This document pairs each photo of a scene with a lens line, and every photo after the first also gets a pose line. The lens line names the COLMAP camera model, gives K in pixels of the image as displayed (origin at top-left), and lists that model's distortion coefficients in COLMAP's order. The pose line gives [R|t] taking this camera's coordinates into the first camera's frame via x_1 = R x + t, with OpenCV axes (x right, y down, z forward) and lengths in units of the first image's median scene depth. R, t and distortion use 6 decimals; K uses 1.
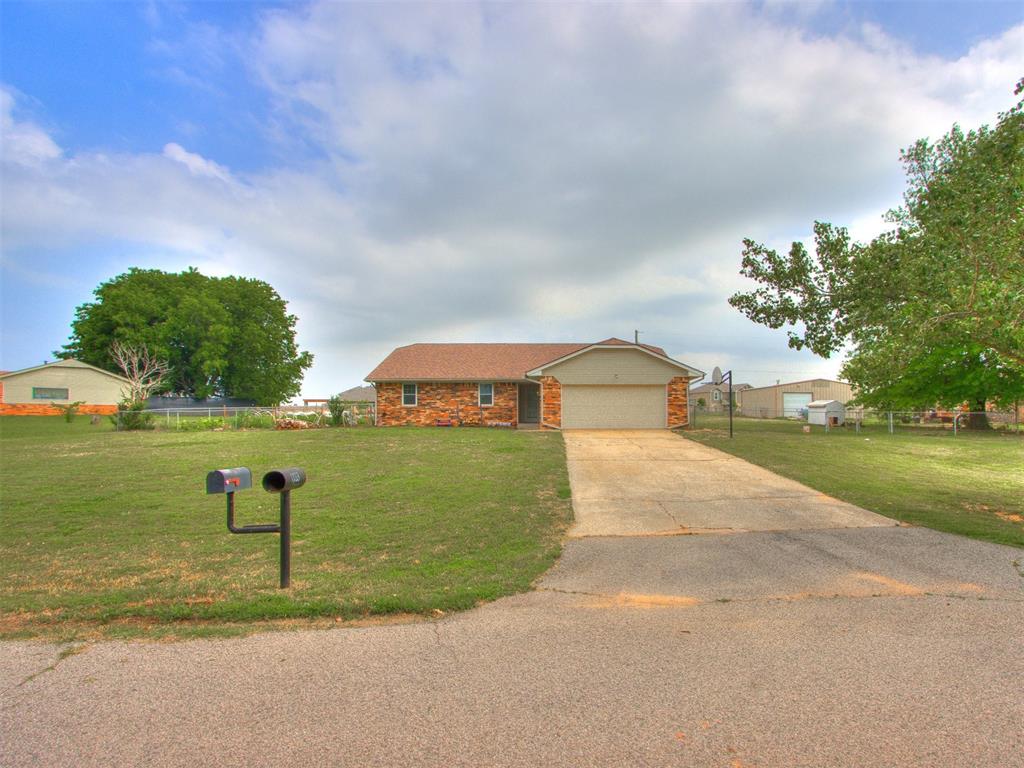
lens RADIAL K [[534.4, 0, 447.9], [0, 534.4, 387.6], [0, 0, 1]] dist [0.030718, -0.014504]
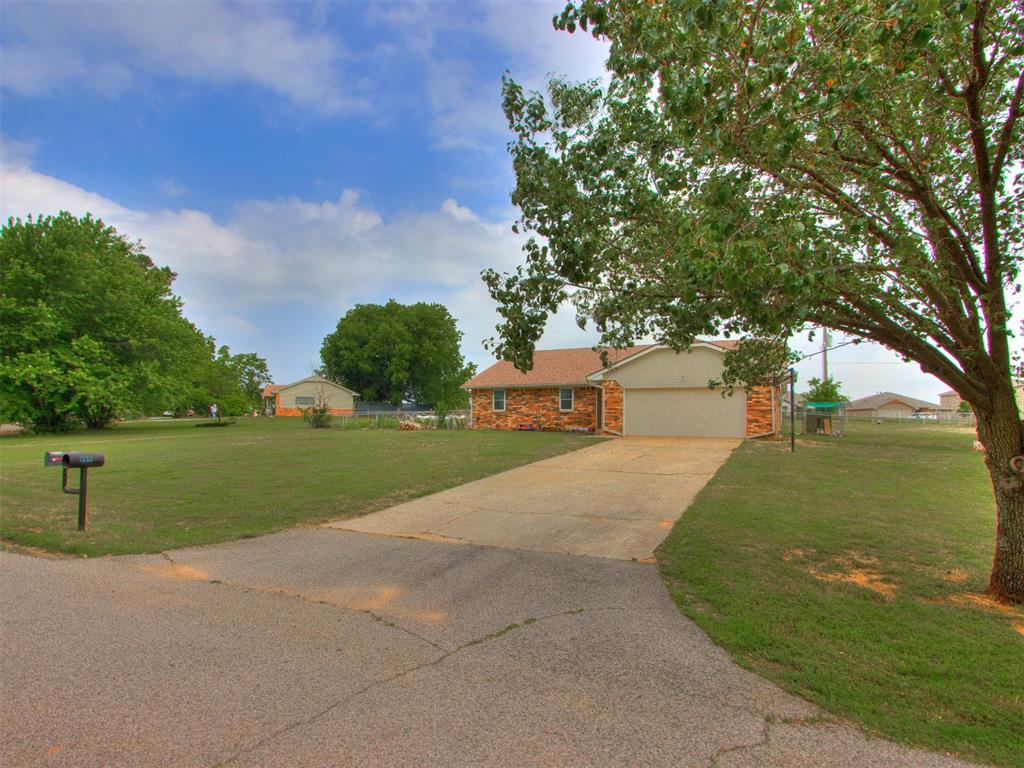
lens RADIAL K [[521.1, 0, 512.6], [0, 521.1, 389.8], [0, 0, 1]] dist [0.001869, 0.000618]
pose [[0.879347, -0.016816, -0.475885, 0.456188], [0.016387, 0.999853, -0.005050, -0.002296], [0.475900, -0.003357, 0.879493, 0.089284]]
